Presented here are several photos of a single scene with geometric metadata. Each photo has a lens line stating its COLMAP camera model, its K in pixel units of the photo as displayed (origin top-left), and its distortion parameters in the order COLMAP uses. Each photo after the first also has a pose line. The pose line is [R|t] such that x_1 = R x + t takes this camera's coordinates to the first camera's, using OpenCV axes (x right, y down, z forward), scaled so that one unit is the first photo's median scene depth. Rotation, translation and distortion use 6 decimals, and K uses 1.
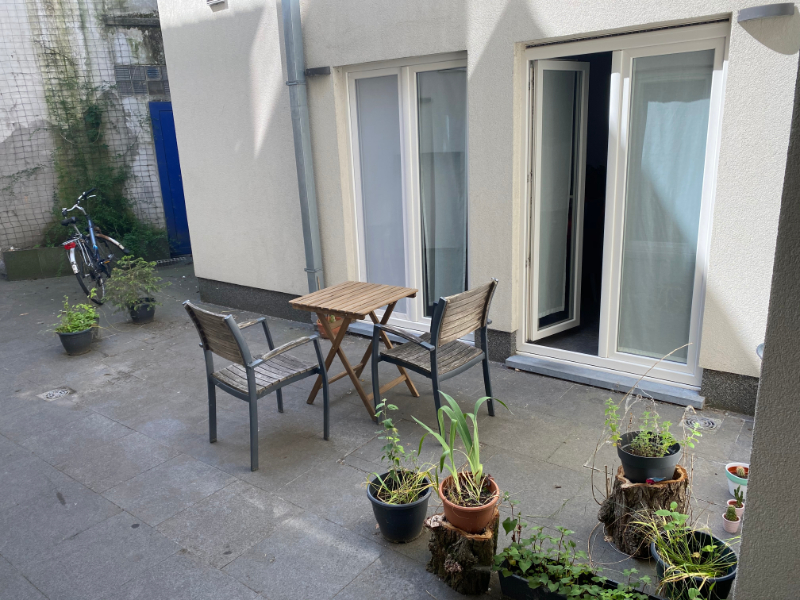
lens RADIAL K [[601.9, 0, 394.6], [0, 601.9, 298.1], [0, 0, 1]] dist [-0.009860, -0.003595]
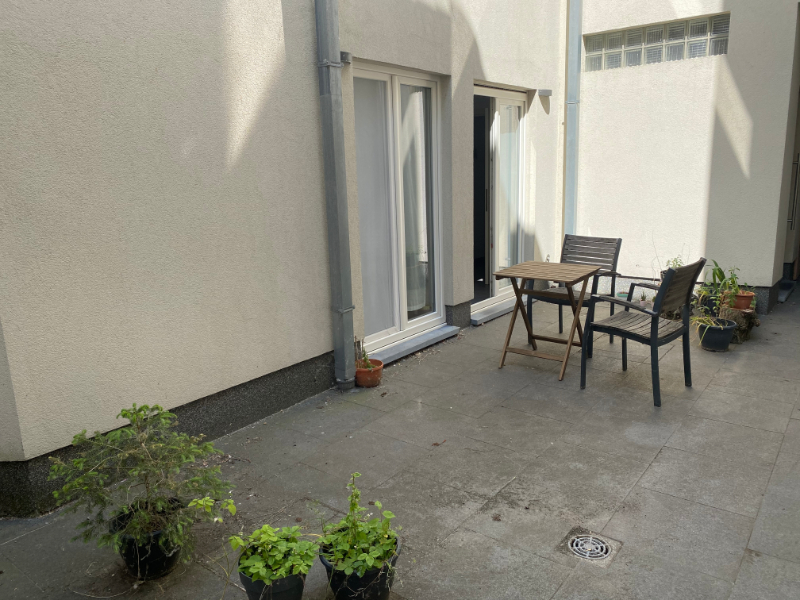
lens RADIAL K [[601.9, 0, 395.1], [0, 601.9, 301.3], [0, 0, 1]] dist [-0.009860, -0.003595]
pose [[0.022577, -0.166155, 0.985841, -1.077706], [0.305632, 0.940030, 0.151434, -0.187626], [-0.951882, 0.297886, 0.072005, 1.074530]]
